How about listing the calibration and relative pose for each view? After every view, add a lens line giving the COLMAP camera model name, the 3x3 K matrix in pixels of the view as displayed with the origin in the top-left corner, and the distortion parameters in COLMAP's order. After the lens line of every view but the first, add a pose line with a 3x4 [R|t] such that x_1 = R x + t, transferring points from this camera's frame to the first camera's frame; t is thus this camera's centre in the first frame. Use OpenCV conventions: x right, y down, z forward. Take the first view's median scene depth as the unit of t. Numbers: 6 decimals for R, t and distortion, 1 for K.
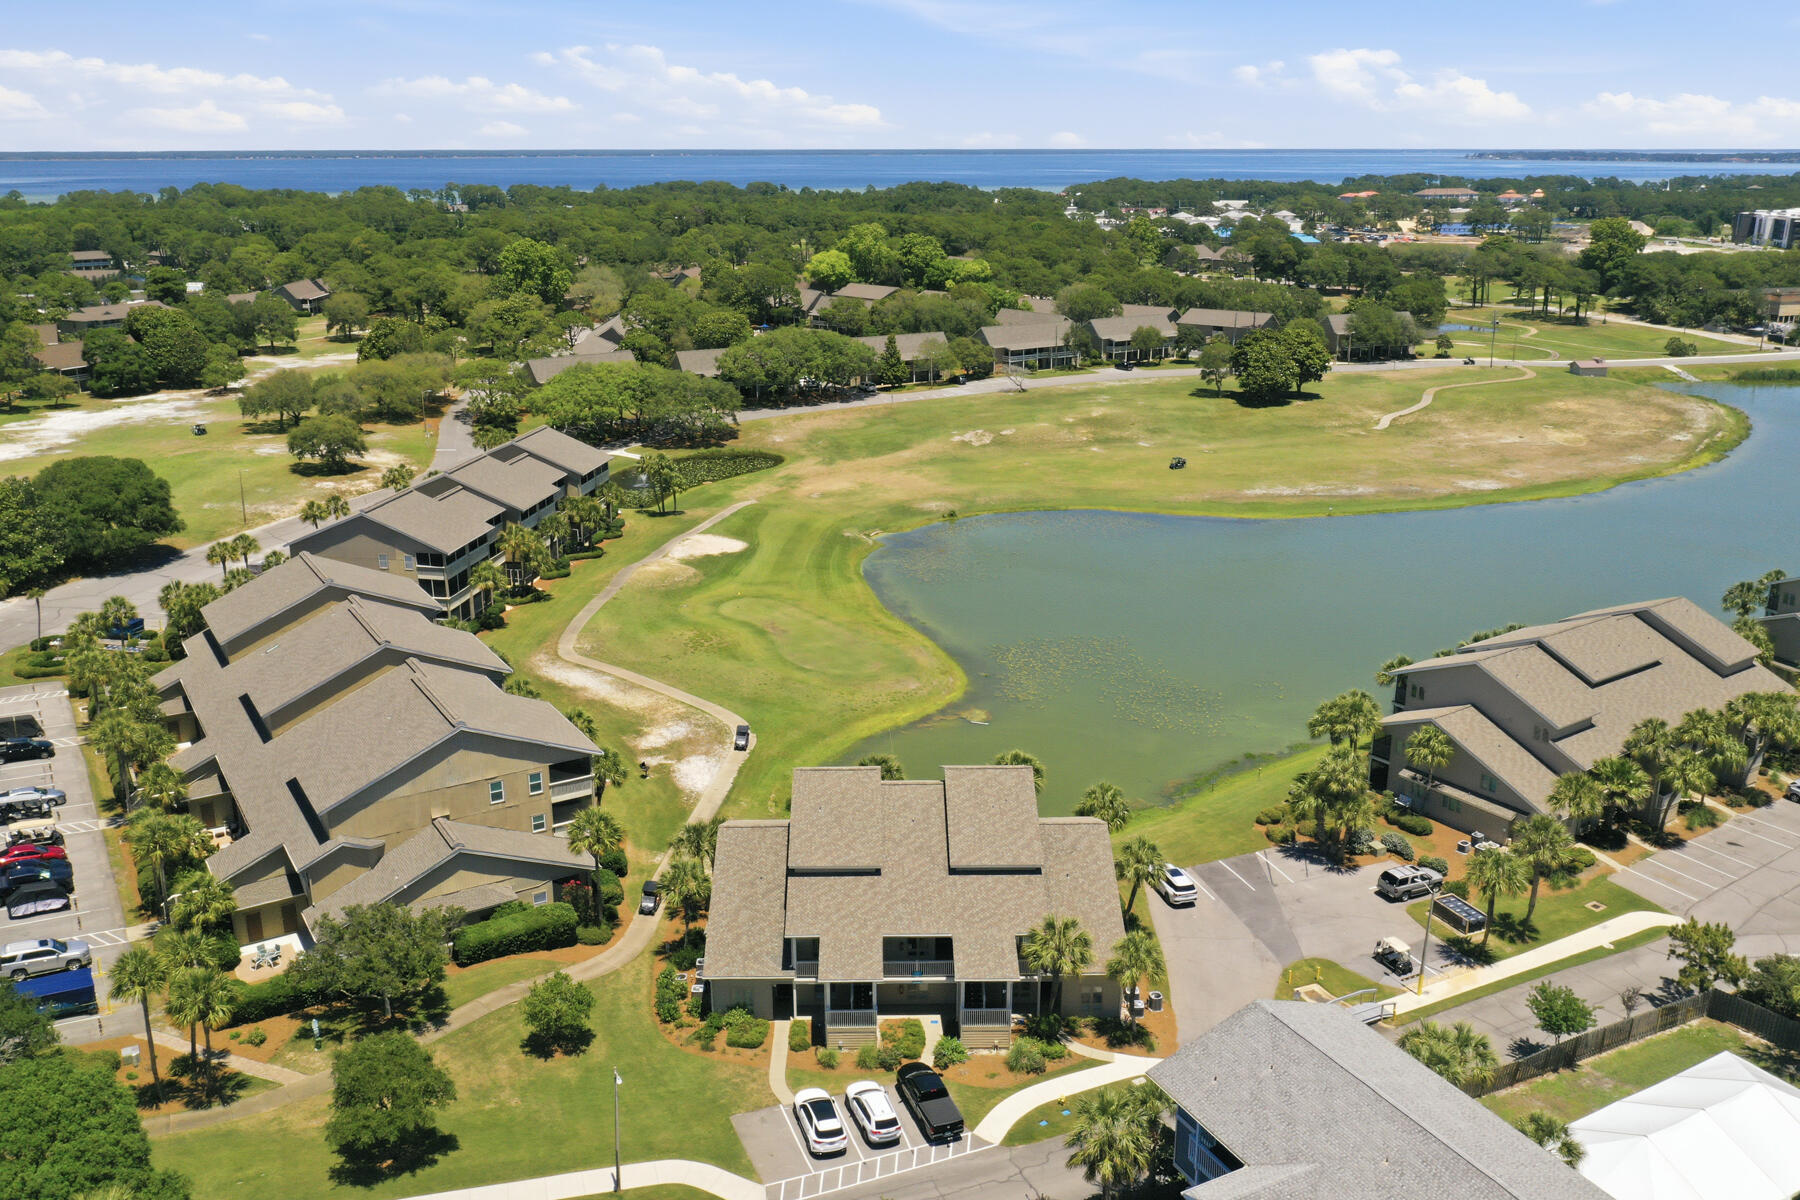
lens RADIAL K [[1421.6, 0, 900.0], [0, 1421.6, 600.0], [0, 0, 1]] dist [-0.011617, -0.001321]
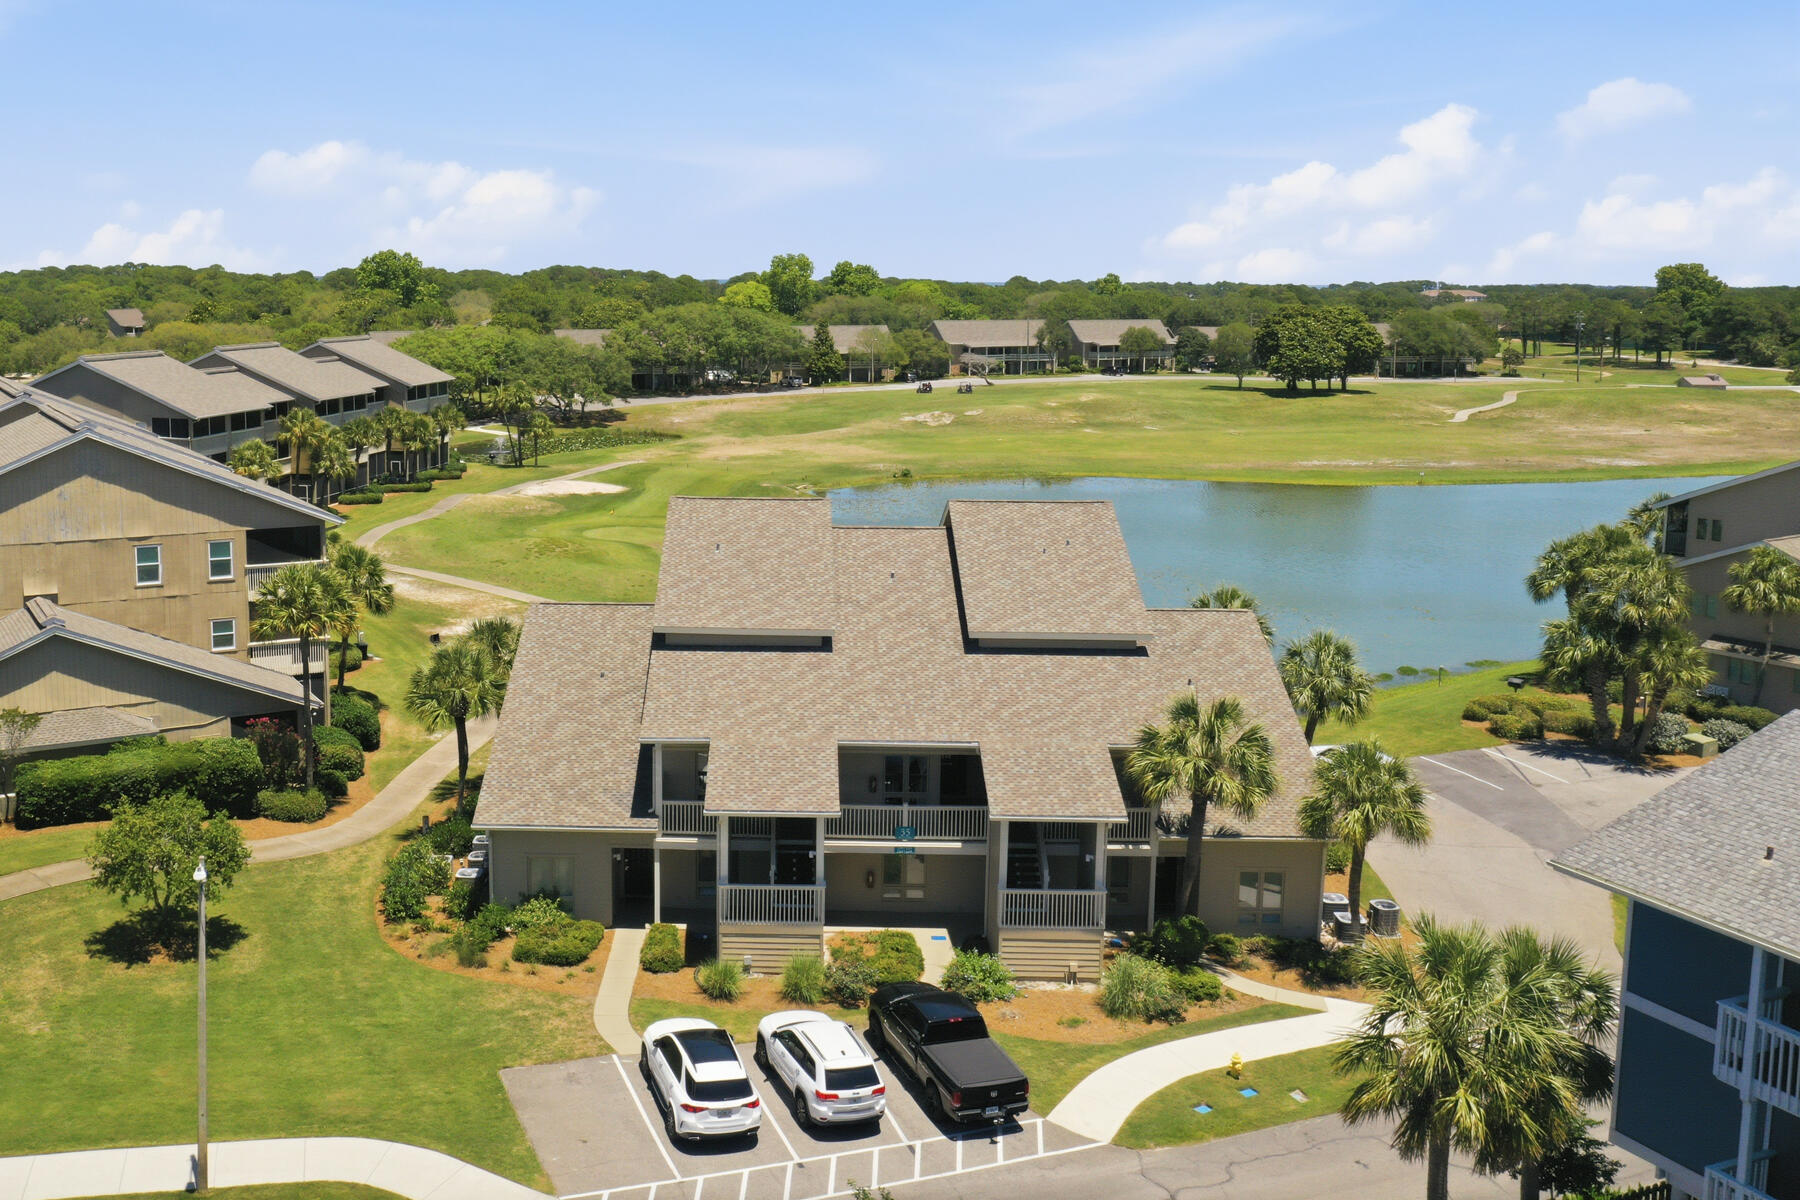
lens RADIAL K [[1510.7, 0, 759.0], [0, 1510.7, 600.5], [0, 0, 1]] dist [-0.006521, -0.000653]
pose [[0.999192, 0.015659, -0.037010, -0.020559], [-0.021248, 0.987560, -0.155802, 0.266359], [0.034109, 0.156462, 0.987095, 0.467230]]
